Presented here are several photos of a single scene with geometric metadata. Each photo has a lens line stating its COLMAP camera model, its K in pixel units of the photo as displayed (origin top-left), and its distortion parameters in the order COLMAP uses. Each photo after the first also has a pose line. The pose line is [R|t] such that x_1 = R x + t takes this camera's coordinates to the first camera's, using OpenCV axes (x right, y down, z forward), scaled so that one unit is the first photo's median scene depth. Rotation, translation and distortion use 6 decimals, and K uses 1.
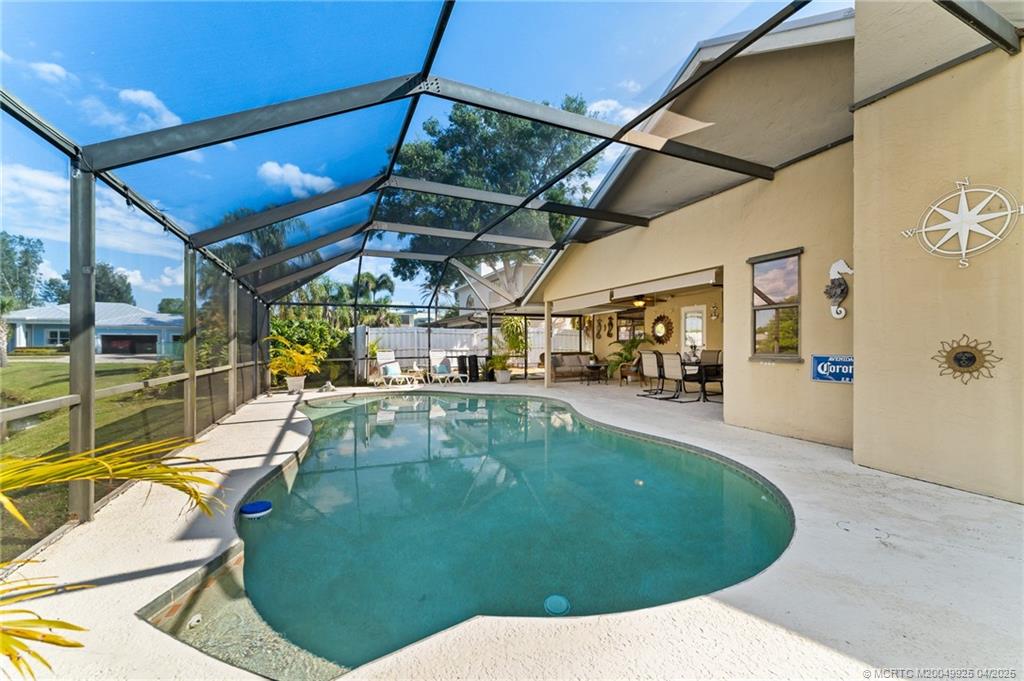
lens RADIAL K [[414.1, 0, 512.8], [0, 414.1, 343.8], [0, 0, 1]] dist [-0.000850, -0.000096]
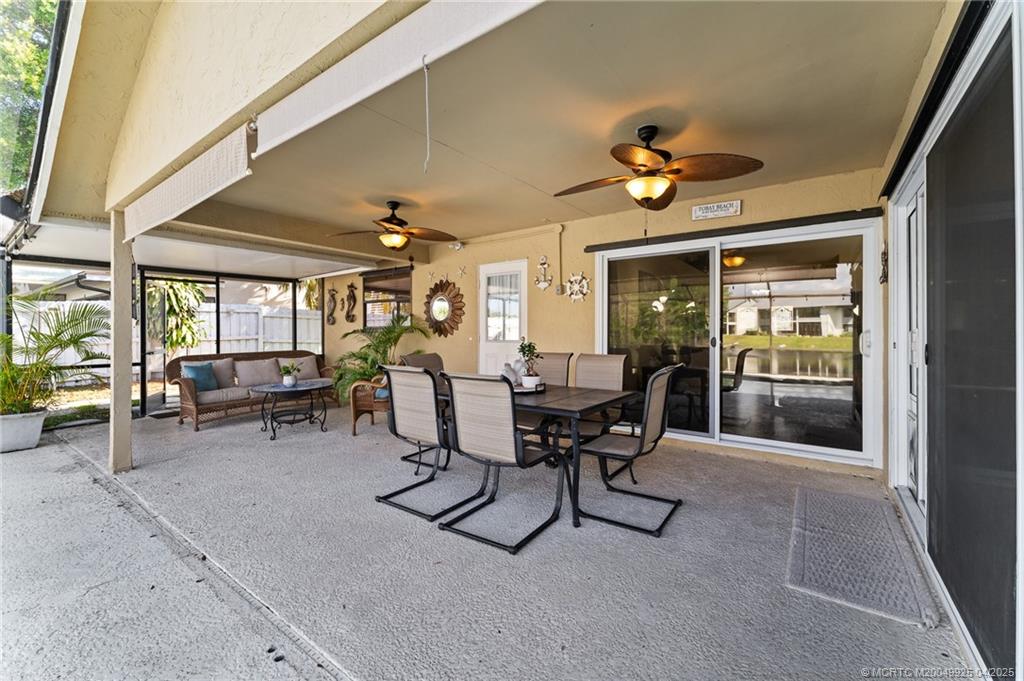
lens RADIAL K [[420.8, 0, 512.4], [0, 420.8, 329.1], [0, 0, 1]] dist [-0.000054, -0.000129]
pose [[0.868363, 0.000750, 0.495929, 0.163727], [-0.000223, 0.999999, -0.001123, -0.006815], [-0.495929, 0.000865, 0.868362, 0.471392]]
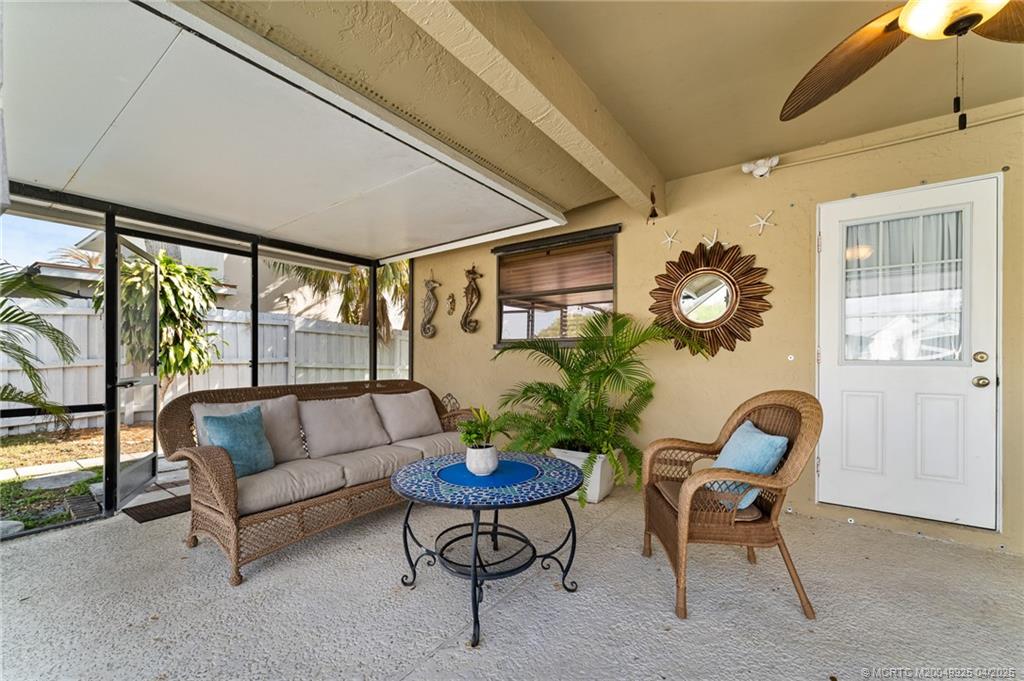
lens RADIAL K [[421.1, 0, 508.9], [0, 421.1, 357.5], [0, 0, 1]] dist [-0.000862, -0.000076]
pose [[0.864913, 0.006548, 0.501880, 0.108388], [-0.005880, 0.999978, -0.002913, 0.004910], [-0.501888, -0.000432, 0.864932, 0.790116]]
